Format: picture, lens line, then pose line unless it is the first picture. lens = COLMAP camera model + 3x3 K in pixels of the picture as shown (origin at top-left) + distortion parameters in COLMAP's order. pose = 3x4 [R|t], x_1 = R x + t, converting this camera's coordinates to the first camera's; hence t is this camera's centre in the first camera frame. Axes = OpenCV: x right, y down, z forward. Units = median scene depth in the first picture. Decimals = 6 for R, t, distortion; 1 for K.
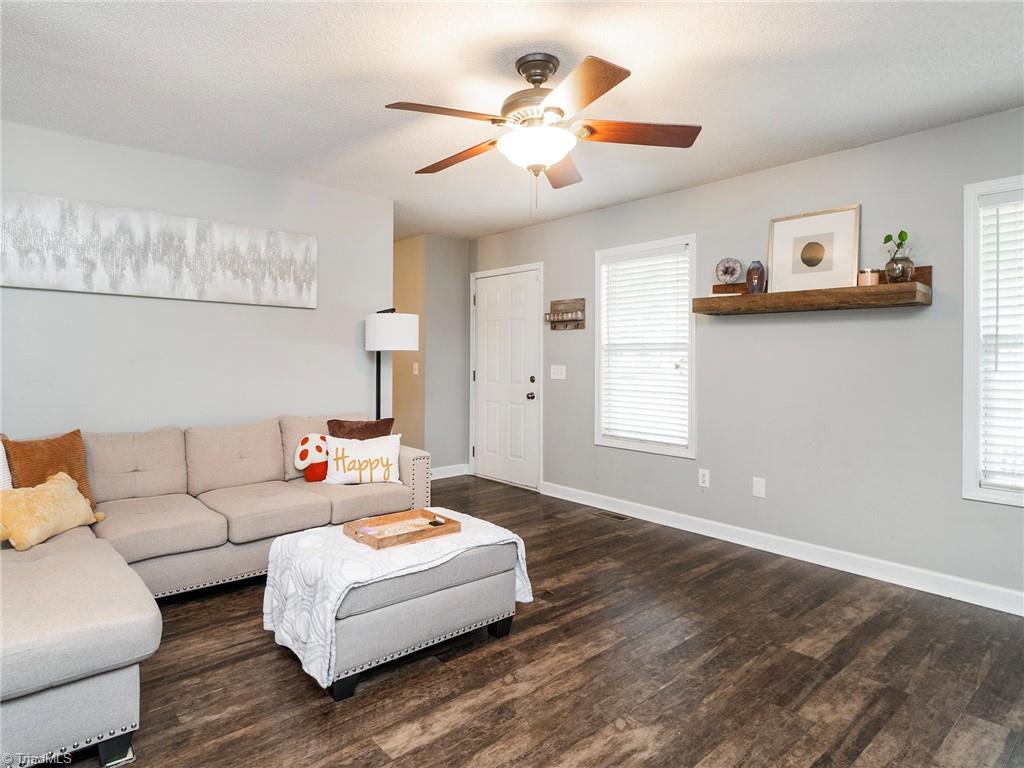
lens RADIAL K [[609.6, 0, 512.9], [0, 609.6, 379.6], [0, 0, 1]] dist [0.032476, 0.000390]
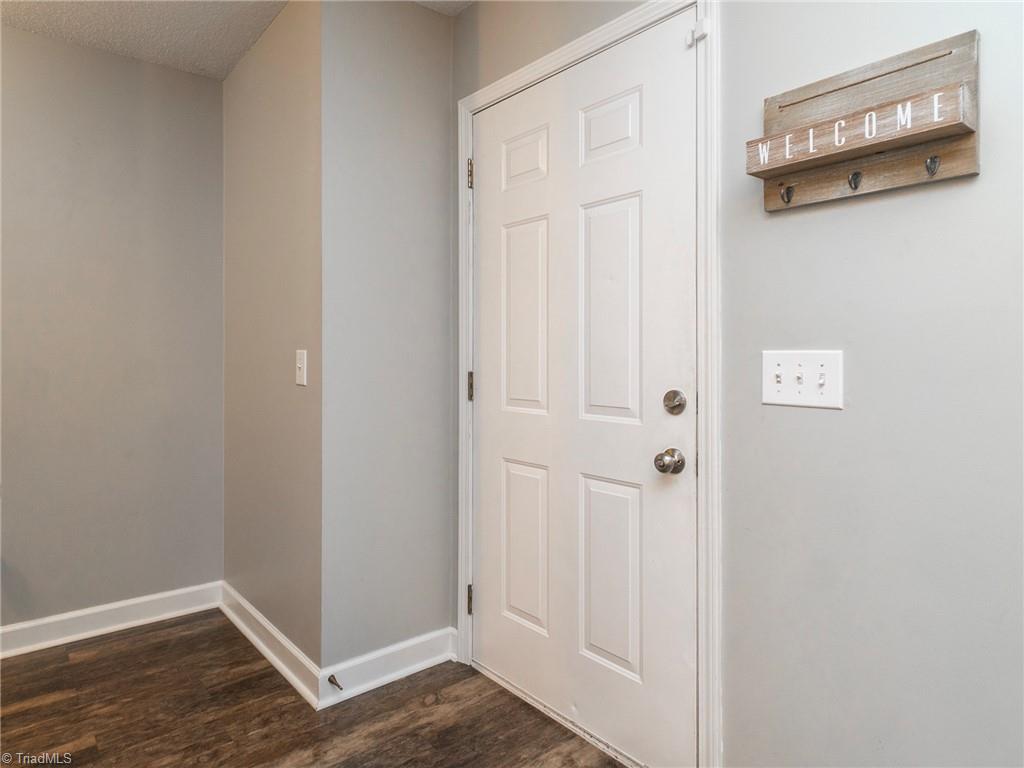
lens RADIAL K [[602.3, 0, 509.8], [0, 602.3, 379.8], [0, 0, 1]] dist [-0.021142, 0.008756]
pose [[0.999801, -0.005647, -0.019153, -0.037903], [0.005663, 0.999984, 0.000784, -0.011183], [0.019149, -0.000892, 0.999816, 0.725528]]
